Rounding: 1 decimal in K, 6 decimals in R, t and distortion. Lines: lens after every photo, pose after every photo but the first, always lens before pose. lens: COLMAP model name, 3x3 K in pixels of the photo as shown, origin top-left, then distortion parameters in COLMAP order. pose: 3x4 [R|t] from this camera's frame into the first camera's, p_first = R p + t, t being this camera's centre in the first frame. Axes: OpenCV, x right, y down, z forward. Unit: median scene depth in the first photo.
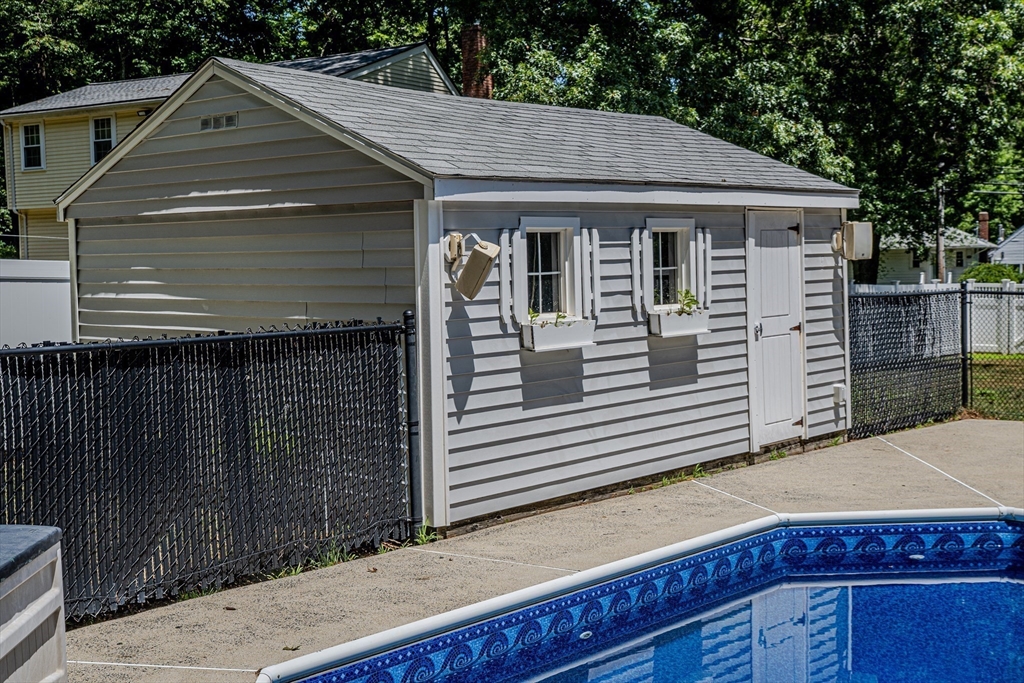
lens RADIAL K [[1362.5, 0, 512.1], [0, 1362.5, 339.0], [0, 0, 1]] dist [0.043558, 0.000000]
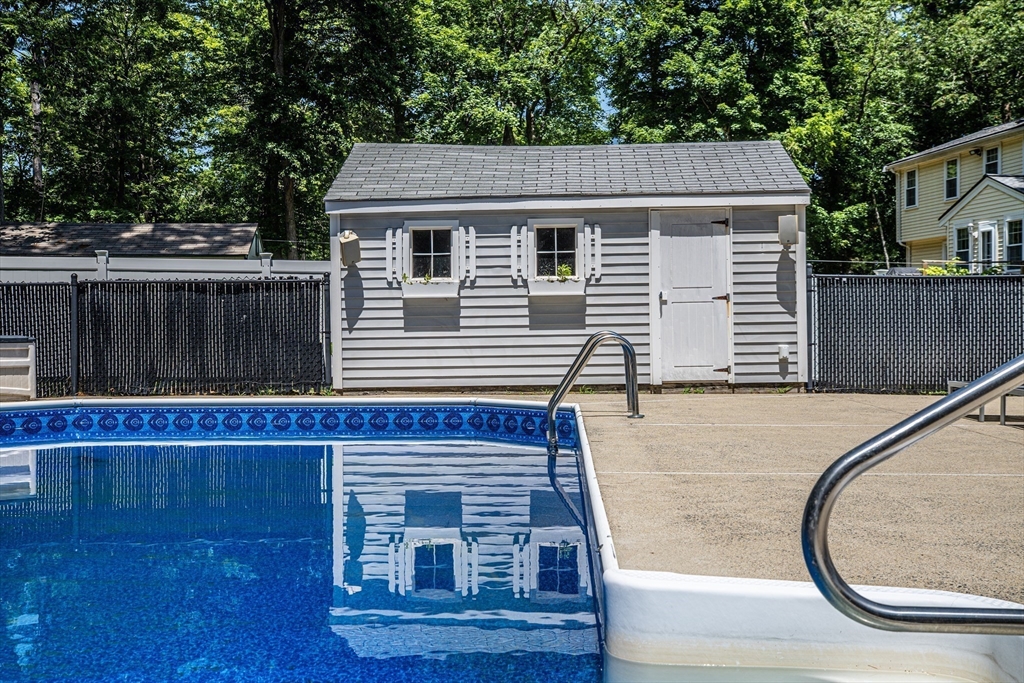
lens RADIAL K [[1348.2, 0, 511.6], [0, 1348.2, 341.5], [0, 0, 1]] dist [0.000328, 0.000000]
pose [[0.612280, 0.024686, -0.790256, 1.199408], [-0.049238, 0.998763, -0.006949, 0.057468], [0.789107, 0.043166, 0.612738, 0.047008]]
